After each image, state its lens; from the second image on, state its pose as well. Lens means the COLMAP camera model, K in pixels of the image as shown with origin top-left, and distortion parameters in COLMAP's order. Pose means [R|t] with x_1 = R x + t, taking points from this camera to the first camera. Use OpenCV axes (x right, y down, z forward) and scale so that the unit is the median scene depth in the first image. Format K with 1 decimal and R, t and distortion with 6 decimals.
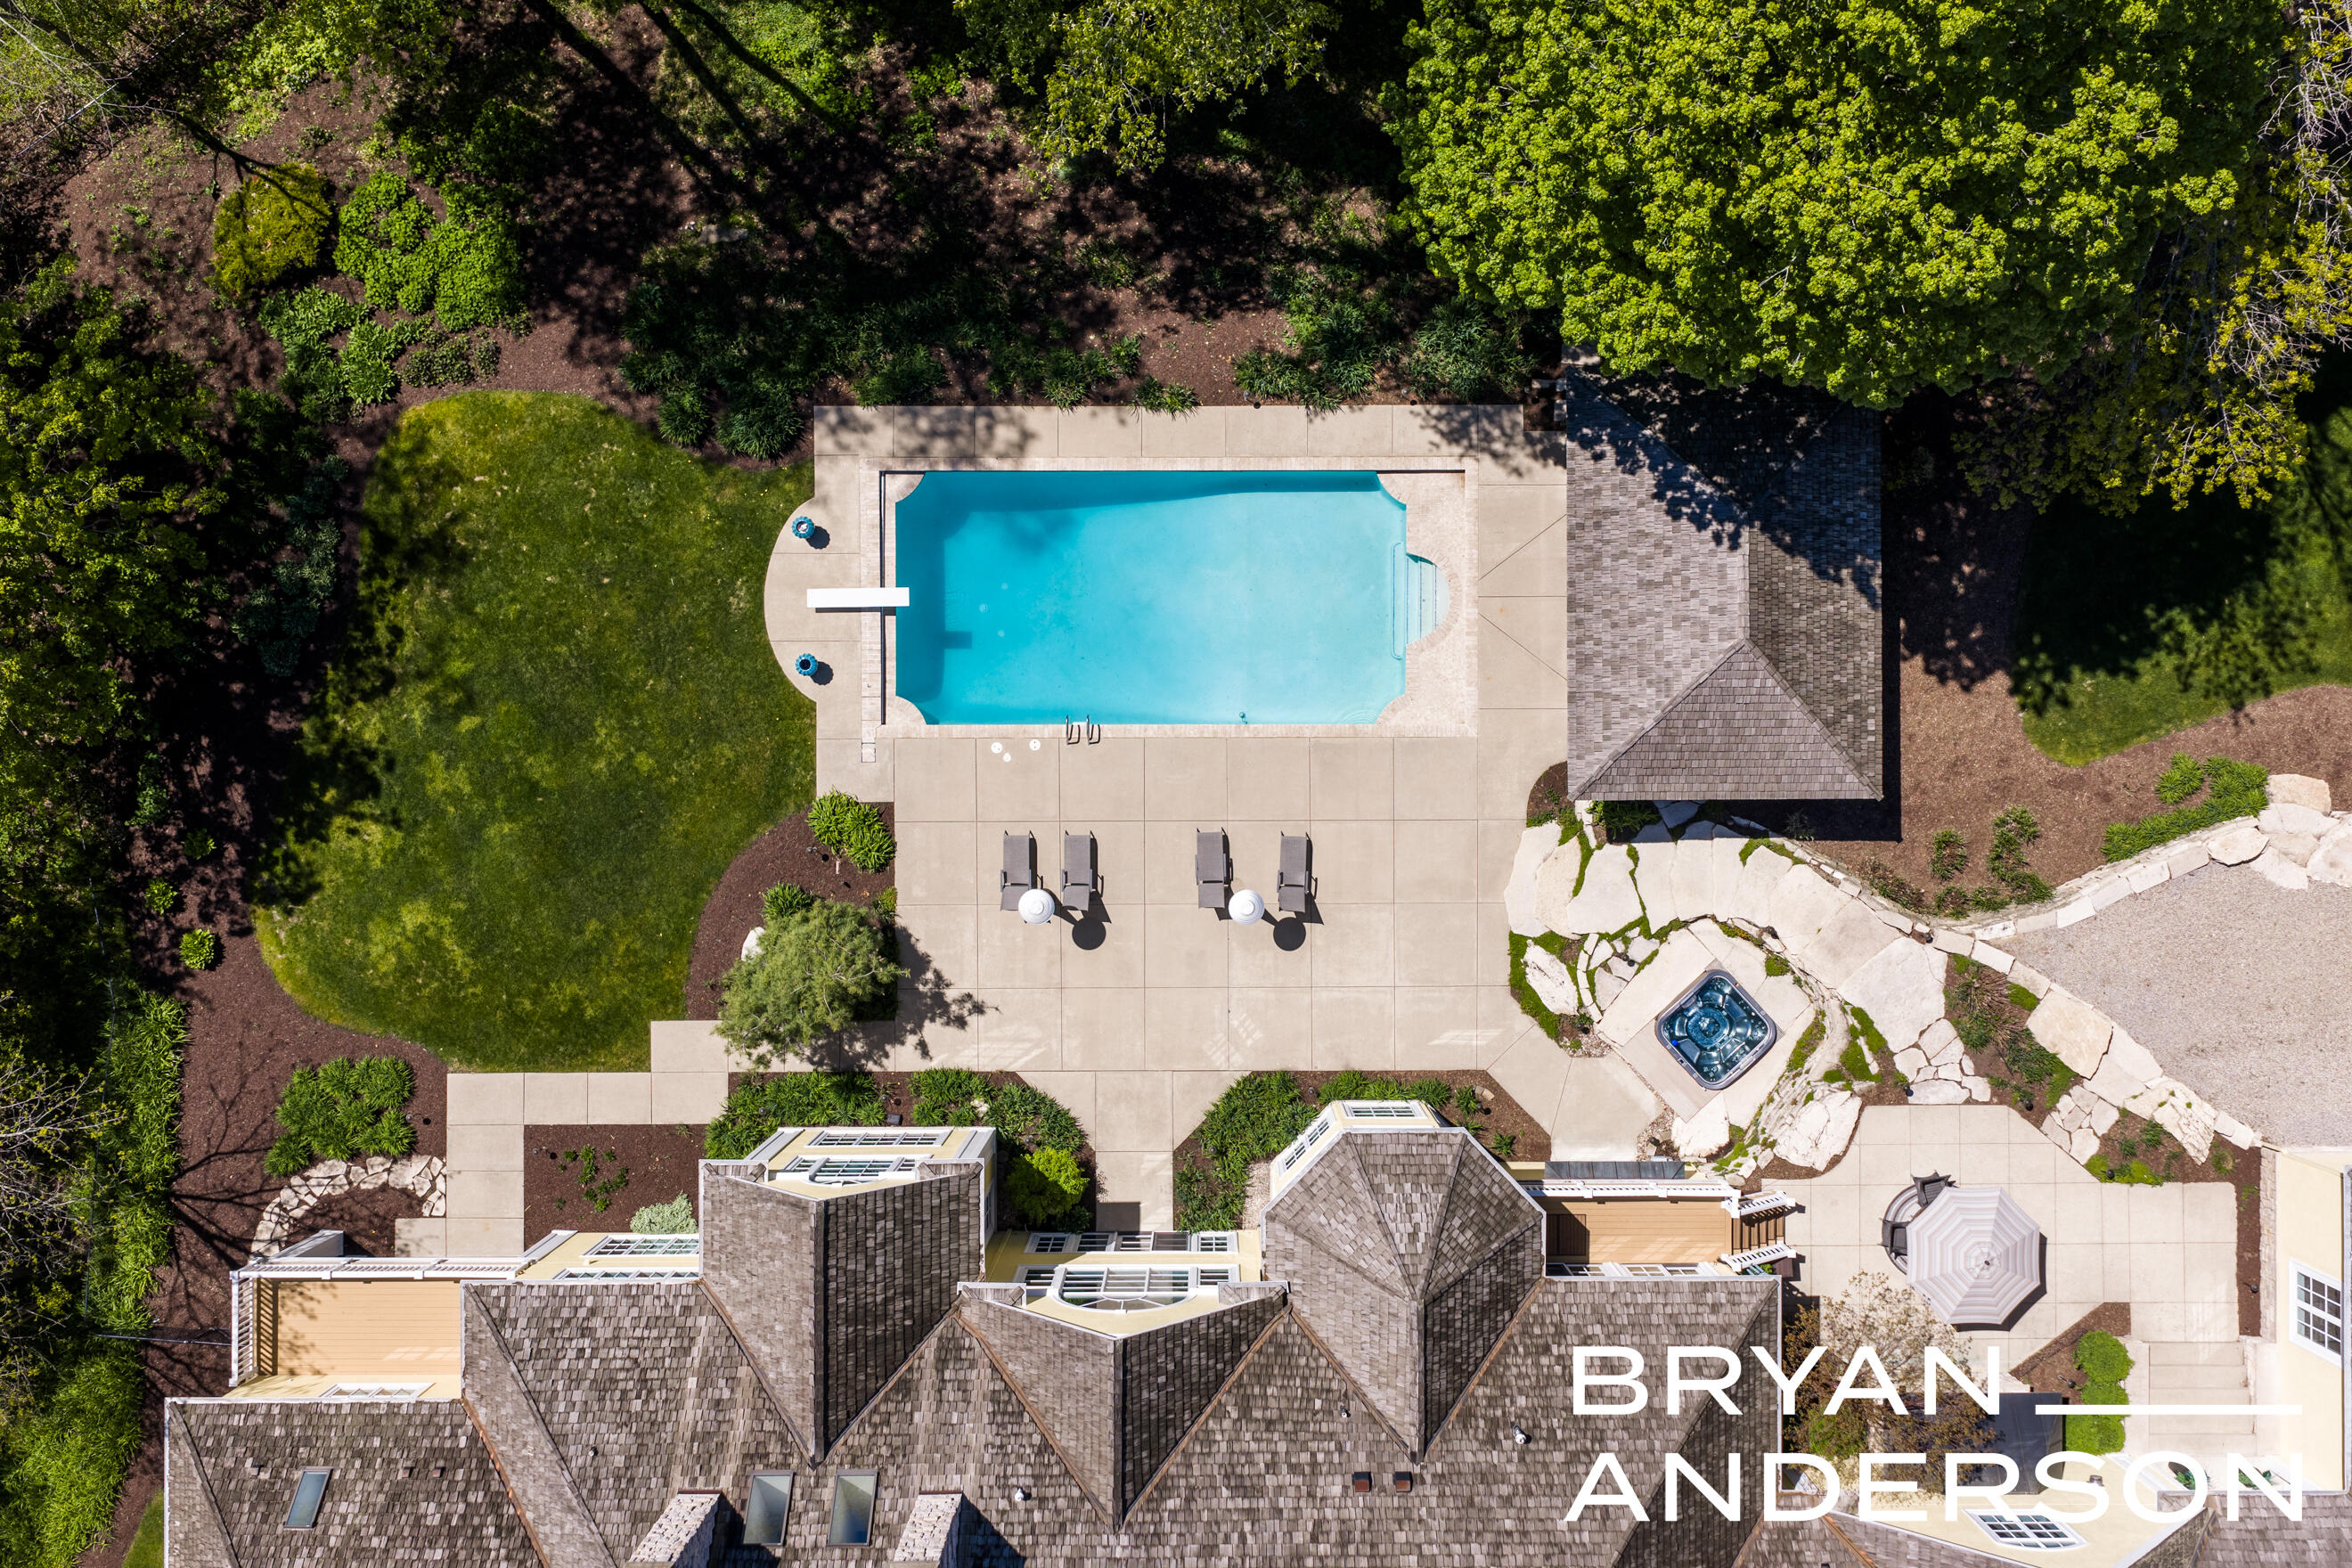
lens RADIAL K [[1970.7, 0, 1222.2], [0, 1970.7, 771.3], [0, 0, 1]] dist [0.010662, -0.013570]
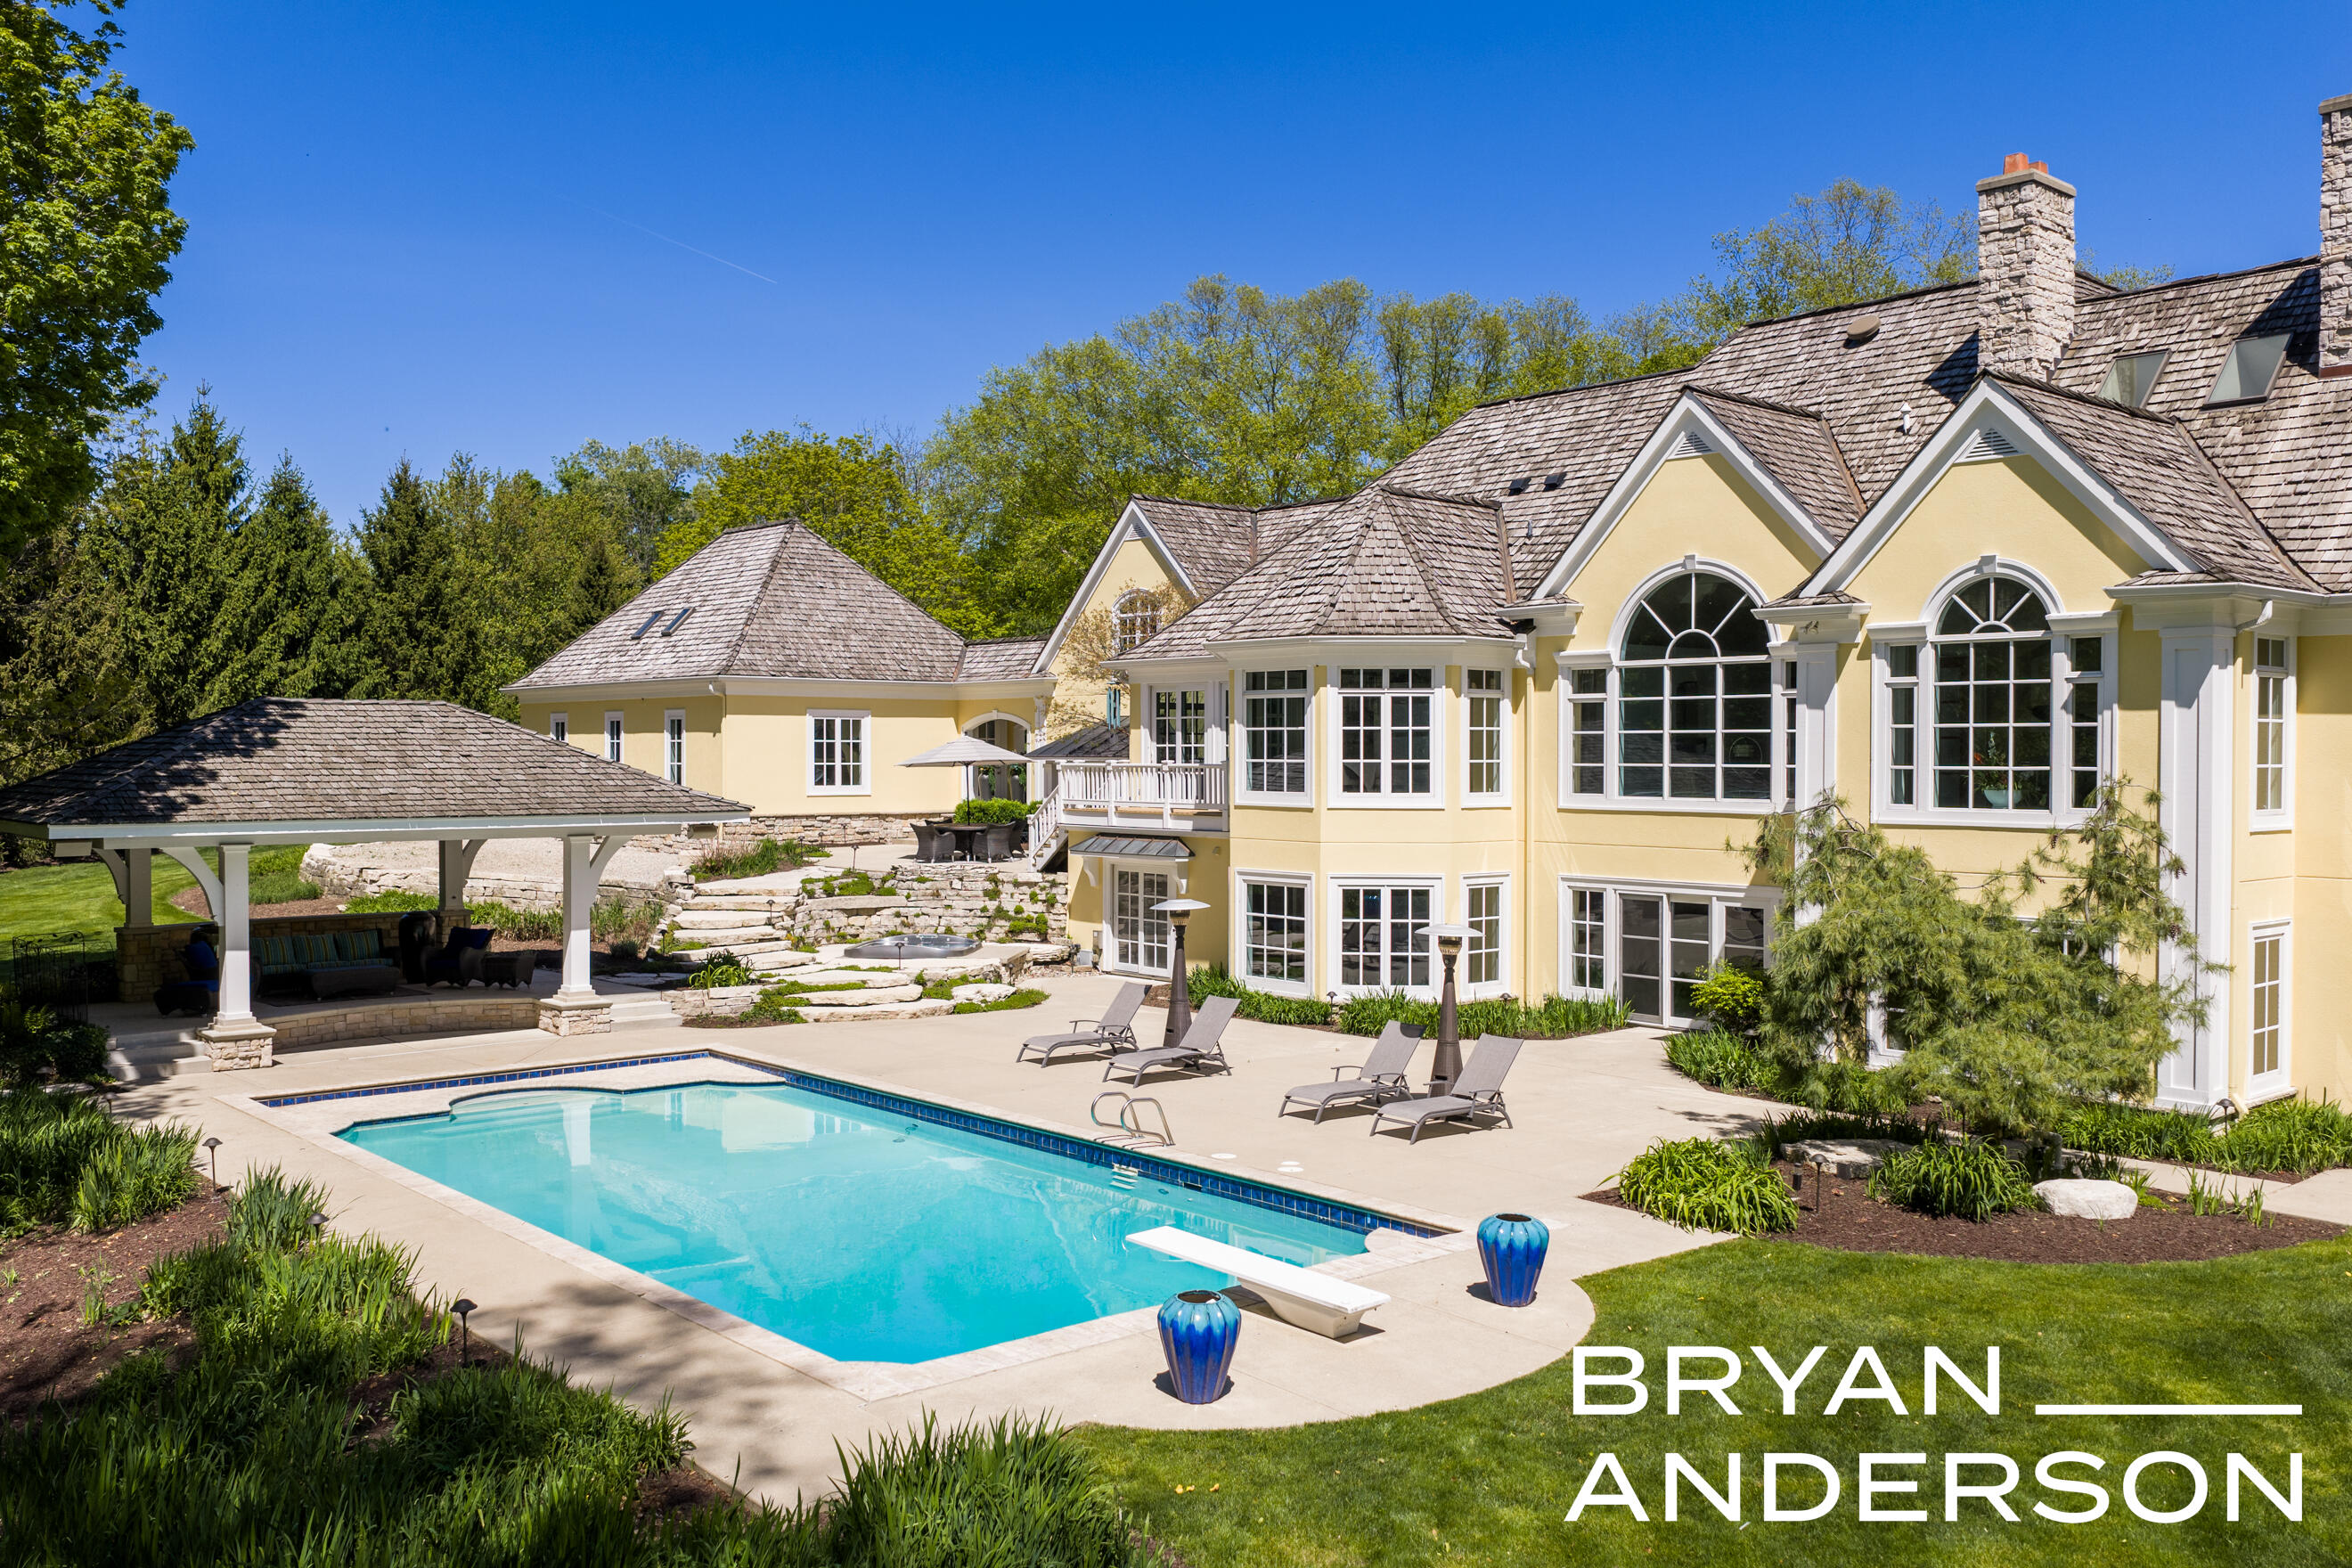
lens RADIAL K [[1951.6, 0, 1183.8], [0, 1951.6, 788.3], [0, 0, 1]] dist [0.016575, -0.028698]
pose [[-0.654931, -0.018550, 0.755461, -0.413394], [0.755679, -0.010922, 0.654852, -0.300662], [-0.003896, 0.999768, 0.021171, 0.918553]]
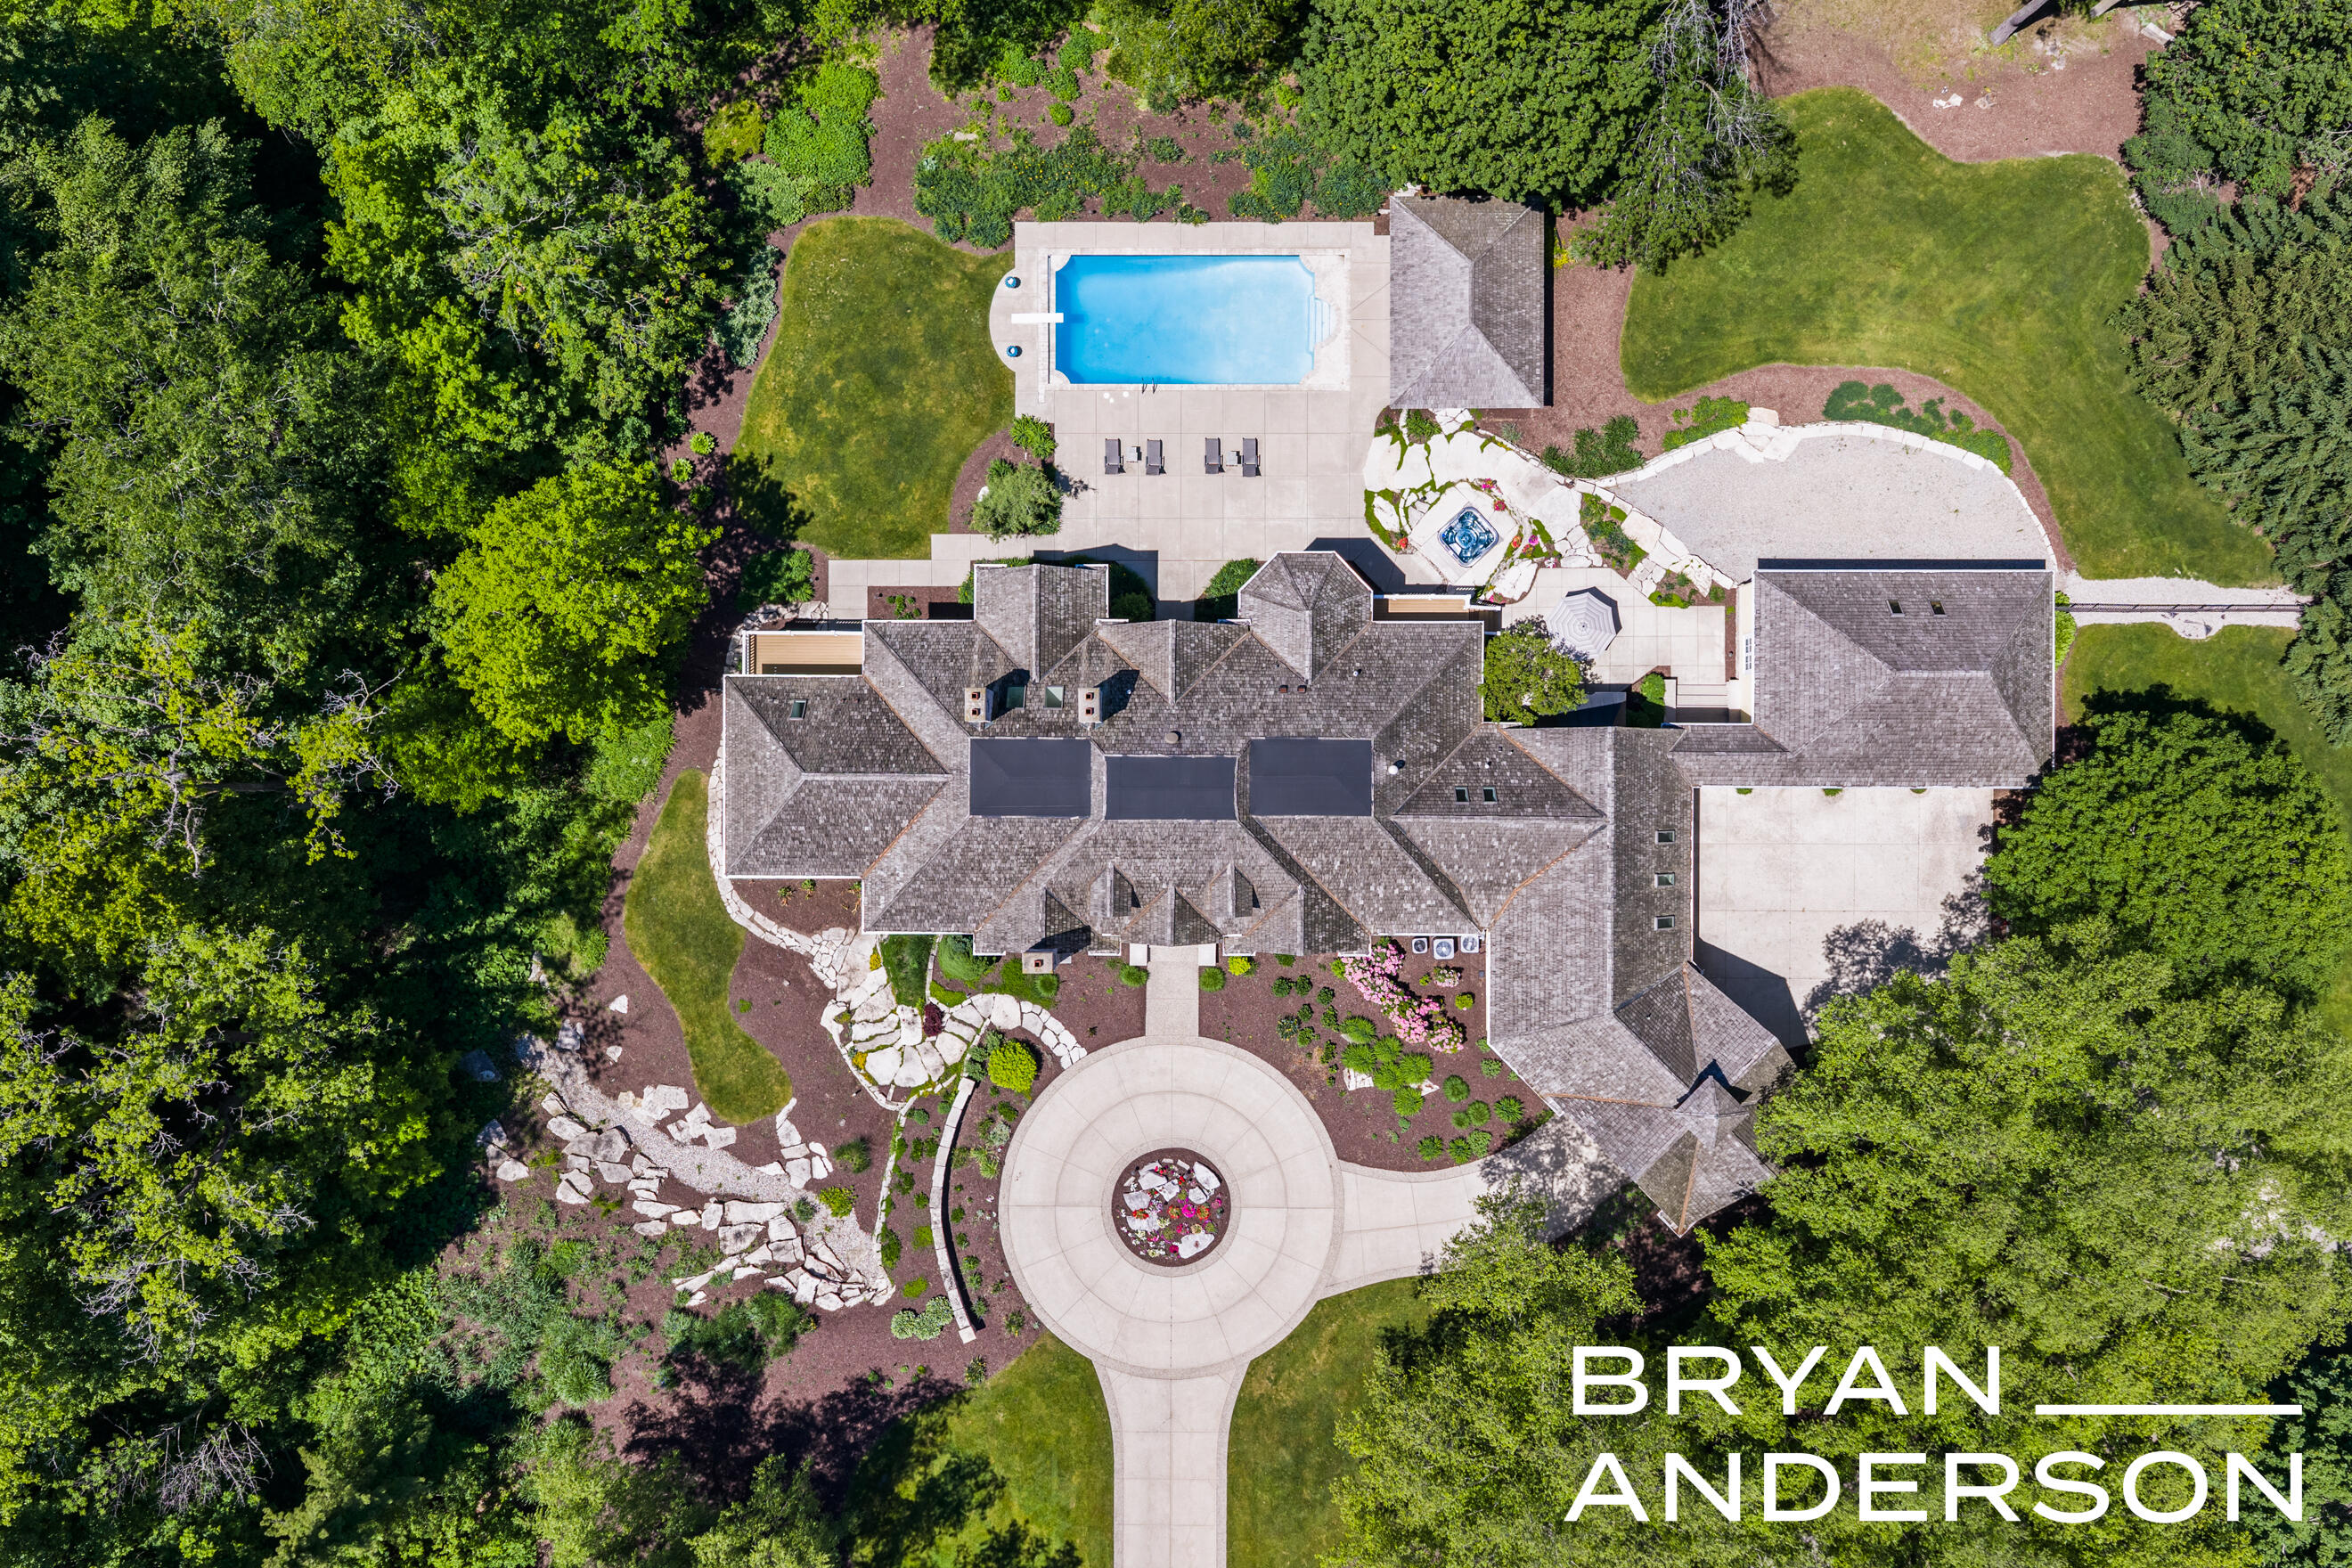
lens RADIAL K [[1960.7, 0, 1184.7], [0, 1960.7, 787.3], [0, 0, 1]] dist [0.018471, -0.031239]
pose [[0.999924, 0.004566, -0.011473, -0.011572], [-0.004546, 0.999988, 0.001826, 0.380855], [0.011481, -0.001773, 0.999933, -0.978395]]
